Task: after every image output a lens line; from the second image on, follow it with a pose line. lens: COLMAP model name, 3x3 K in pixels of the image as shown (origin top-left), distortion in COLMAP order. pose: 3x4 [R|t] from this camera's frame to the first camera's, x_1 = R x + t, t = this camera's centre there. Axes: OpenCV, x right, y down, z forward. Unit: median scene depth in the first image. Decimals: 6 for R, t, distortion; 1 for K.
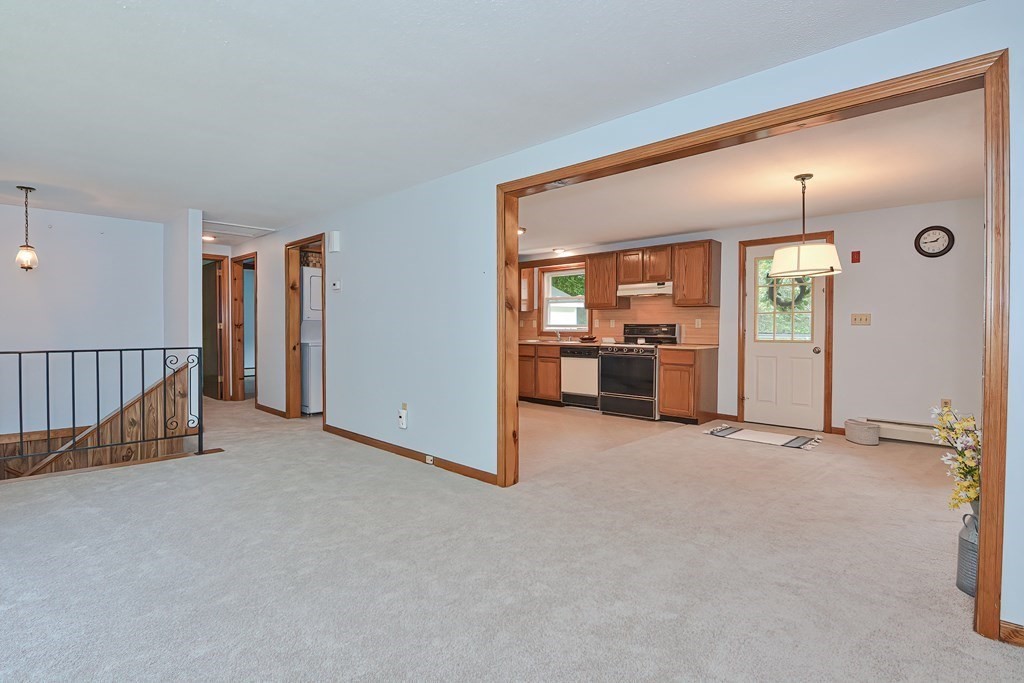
lens RADIAL K [[503.1, 0, 507.7], [0, 503.1, 339.8], [0, 0, 1]] dist [0.001074, -0.014479]
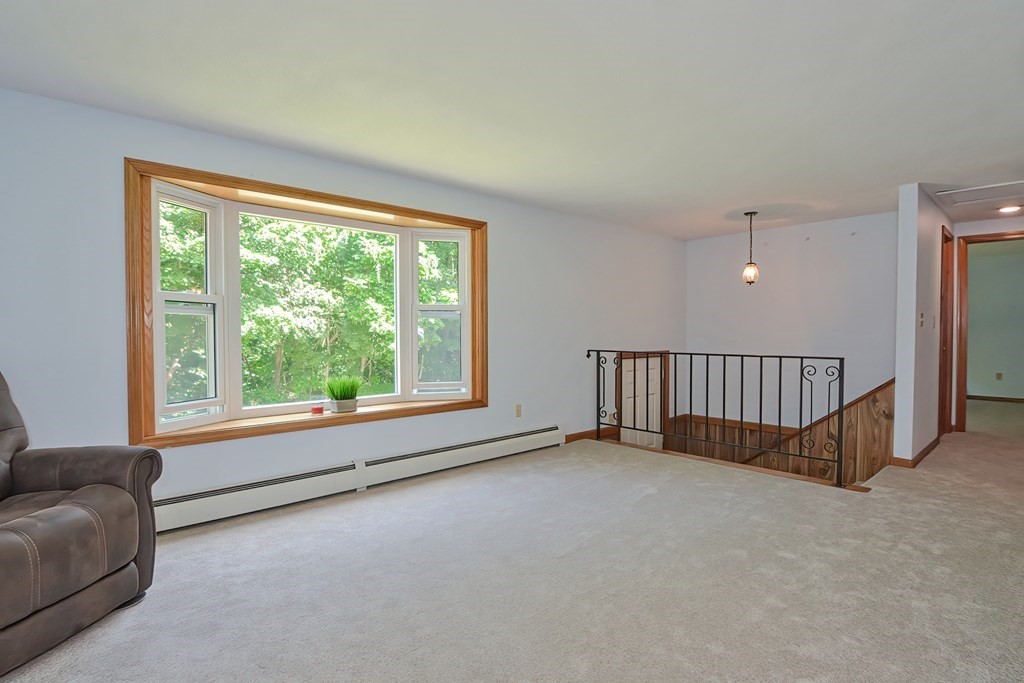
lens RADIAL K [[518.4, 0, 511.0], [0, 518.4, 345.4], [0, 0, 1]] dist [0.002317, -0.015535]
pose [[-0.054462, 0.023551, -0.998238, 0.193488], [-0.022815, 0.999431, 0.024824, -0.010501], [0.998255, 0.024127, -0.053894, 0.363640]]
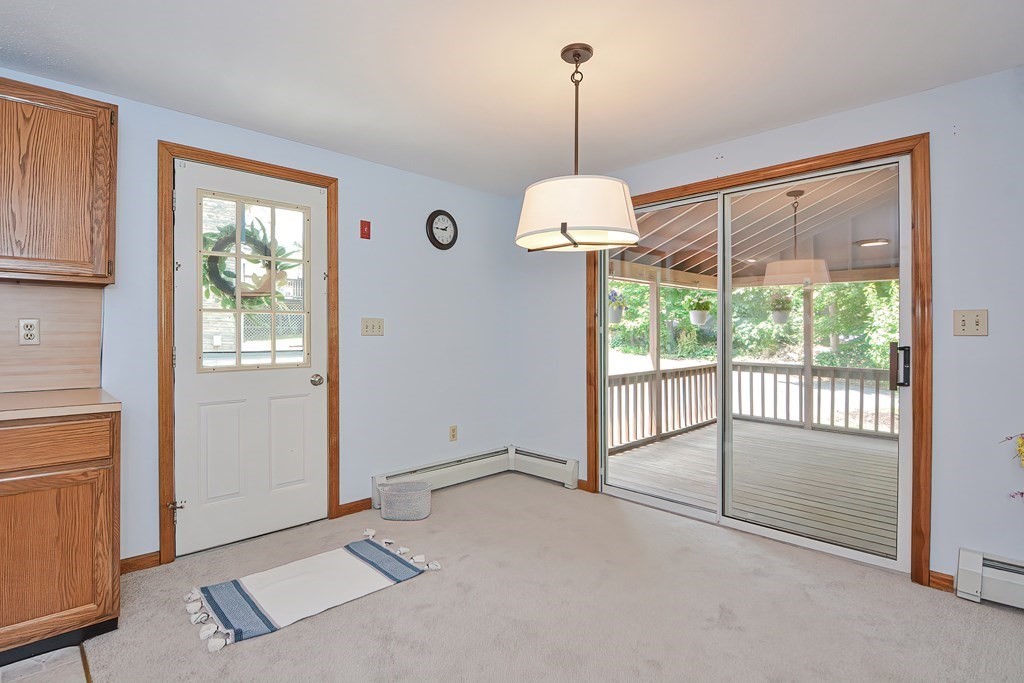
lens RADIAL K [[502.8, 0, 505.4], [0, 502.8, 329.6], [0, 0, 1]] dist [-0.000739, -0.014576]
pose [[0.024396, 0.003529, 0.999696, 0.043877], [0.024697, 0.999686, -0.004132, -0.025635], [-0.999397, 0.024791, 0.024301, 0.696067]]
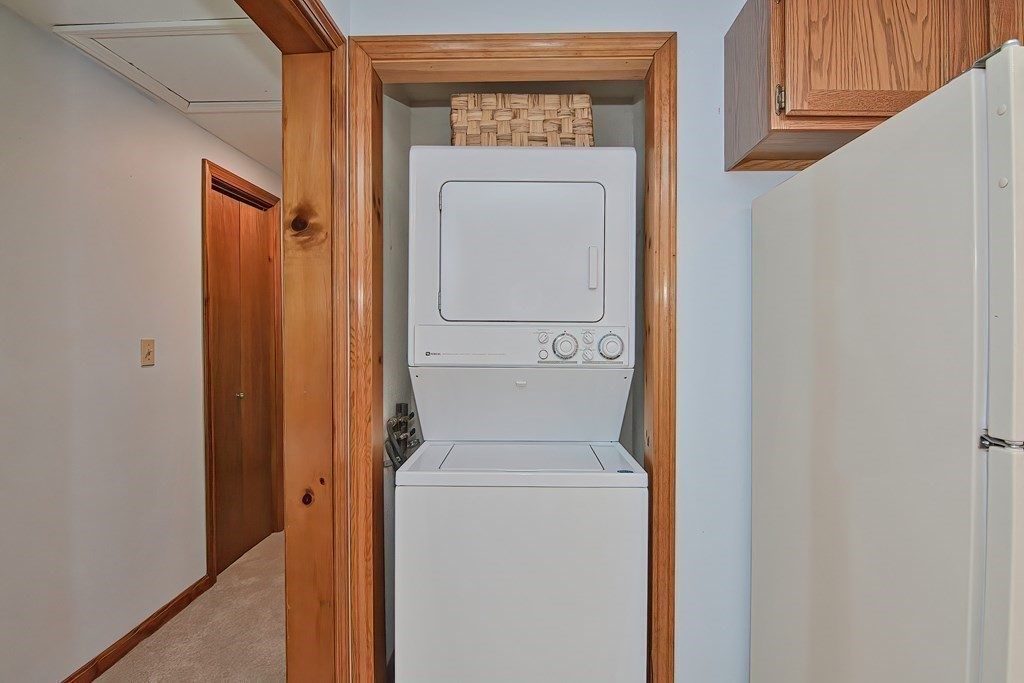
lens RADIAL K [[494.8, 0, 512.0], [0, 494.8, 341.5], [0, 0, 1]] dist [-0.000796, -0.014628]
pose [[0.667698, 0.011819, -0.744338, -0.204115], [-0.017173, 0.999852, 0.000471, -0.054480], [0.744234, 0.012468, 0.667803, 0.937256]]
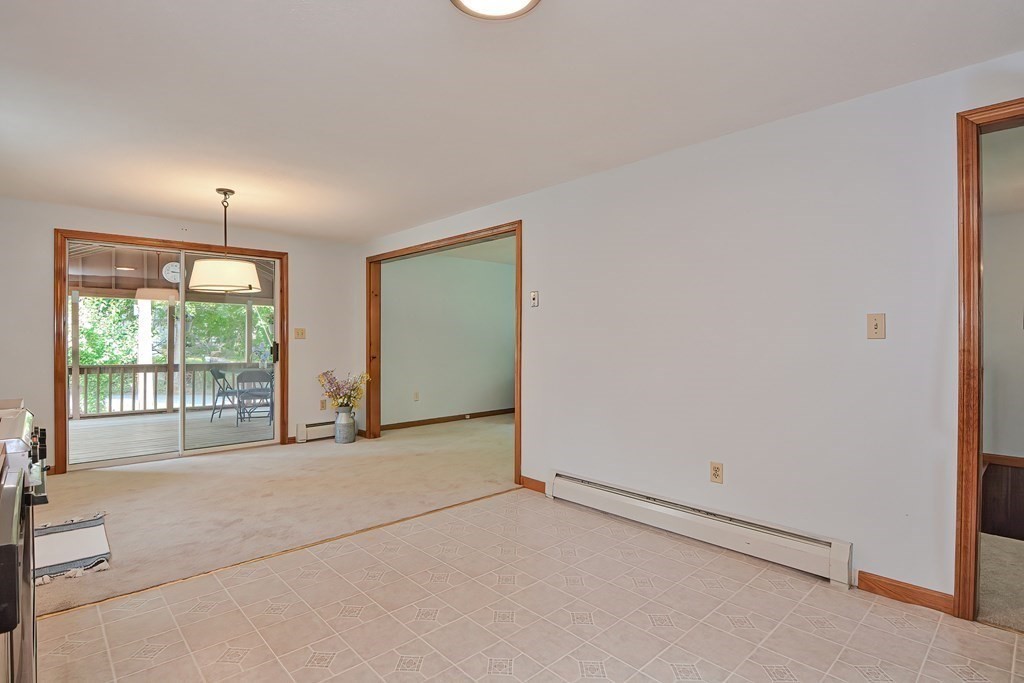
lens RADIAL K [[511.9, 0, 493.7], [0, 511.9, 340.9], [0, 0, 1]] dist [0.012348, -0.019526]
pose [[-0.997286, -0.001919, 0.073599, -0.010065], [0.000431, 0.999491, 0.031902, -0.040604], [-0.073623, 0.031847, -0.996778, 1.288617]]
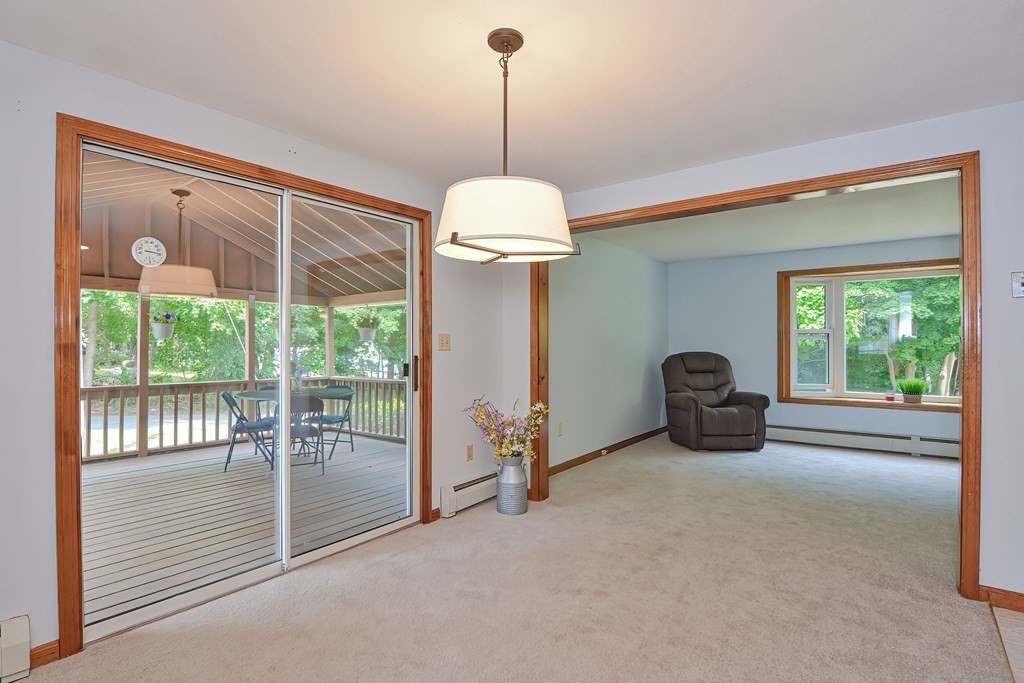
lens RADIAL K [[506.3, 0, 496.4], [0, 506.3, 338.1], [0, 0, 1]] dist [0.001839, -0.015266]
pose [[-0.994820, -0.002158, -0.101629, 0.421631], [-0.003704, 0.999880, 0.015026, -0.037681], [0.101584, 0.015325, -0.994709, 0.956603]]
